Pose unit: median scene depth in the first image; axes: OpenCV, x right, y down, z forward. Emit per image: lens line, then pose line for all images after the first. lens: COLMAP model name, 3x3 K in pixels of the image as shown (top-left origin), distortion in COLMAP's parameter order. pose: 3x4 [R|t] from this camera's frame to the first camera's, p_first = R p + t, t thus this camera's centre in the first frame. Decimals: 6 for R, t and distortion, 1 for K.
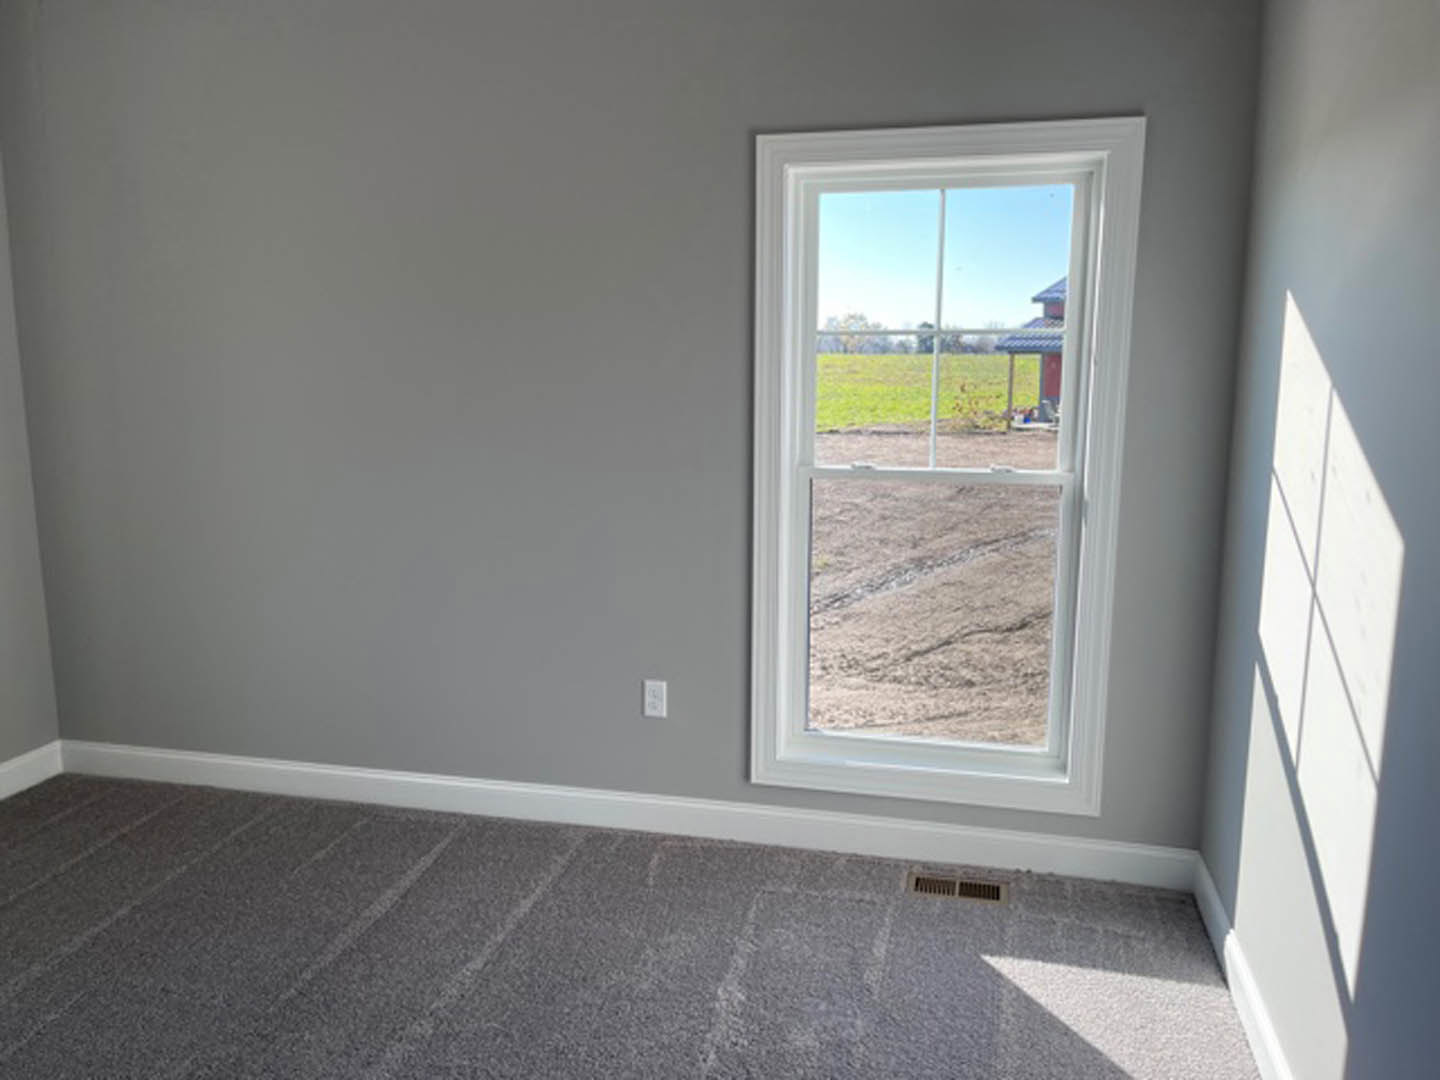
lens RADIAL K [[1071.7, 0, 720.0], [0, 1071.7, 540.0], [0, 0, 1]] dist [0.090765, -0.108014]
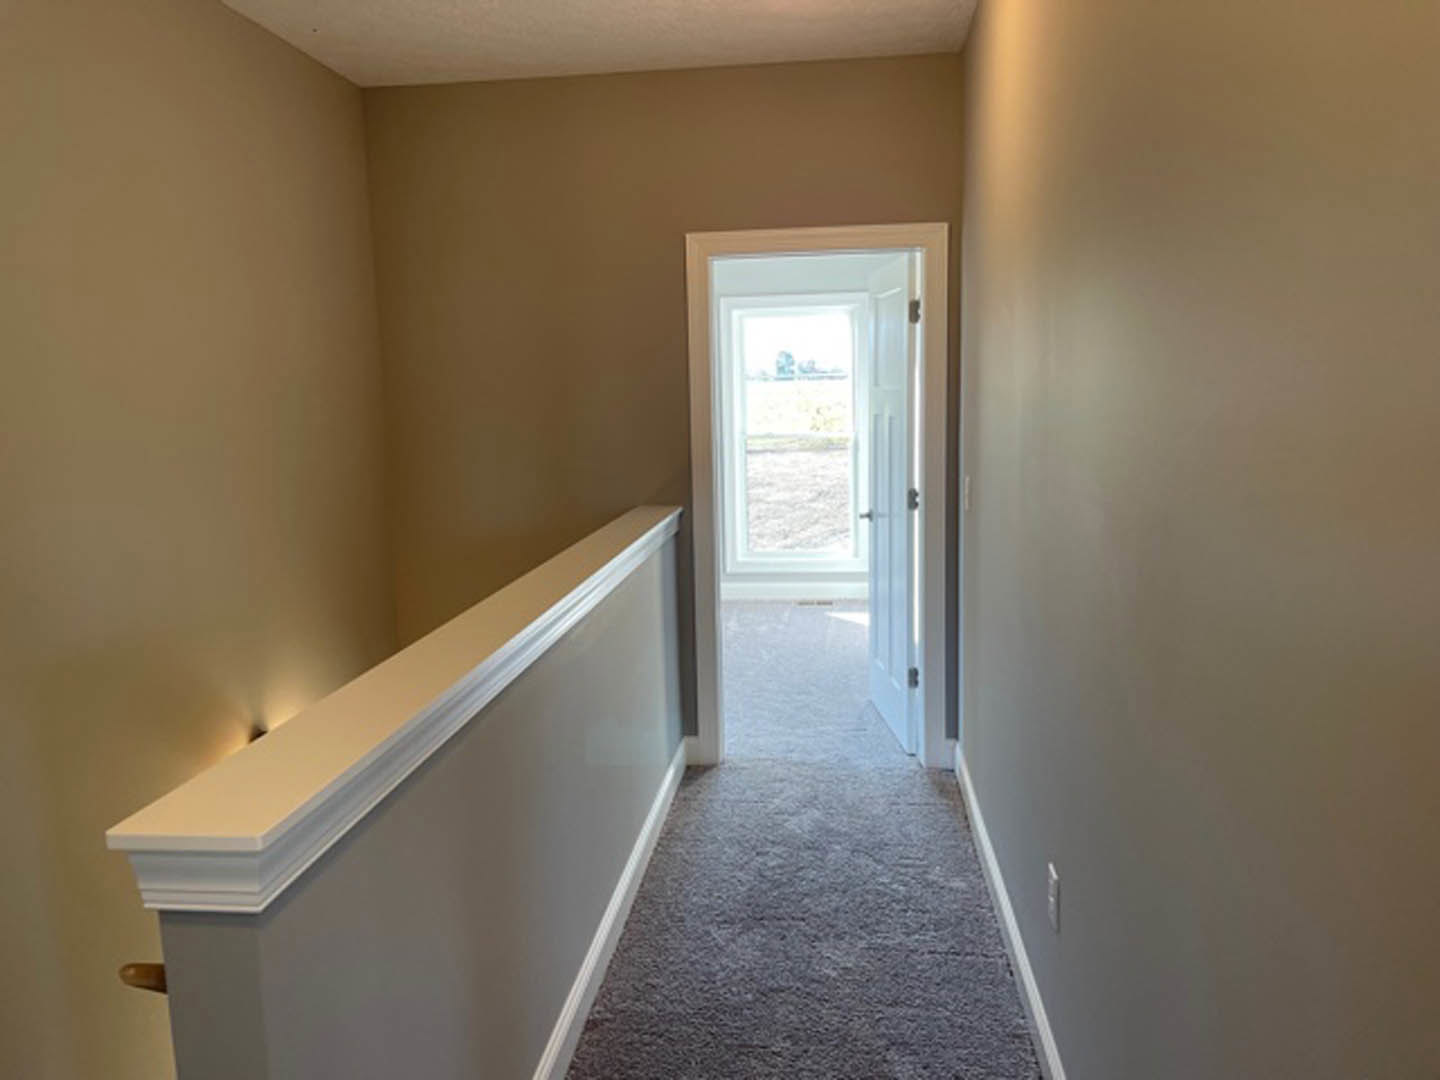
lens RADIAL K [[1071.7, 0, 720.0], [0, 1071.7, 540.0], [0, 0, 1]] dist [0.090765, -0.108014]
pose [[0.991582, -0.043939, 0.121794, -0.039812], [0.047150, 0.998609, -0.023614, 0.031835], [-0.120587, 0.029158, 0.992274, -0.193951]]
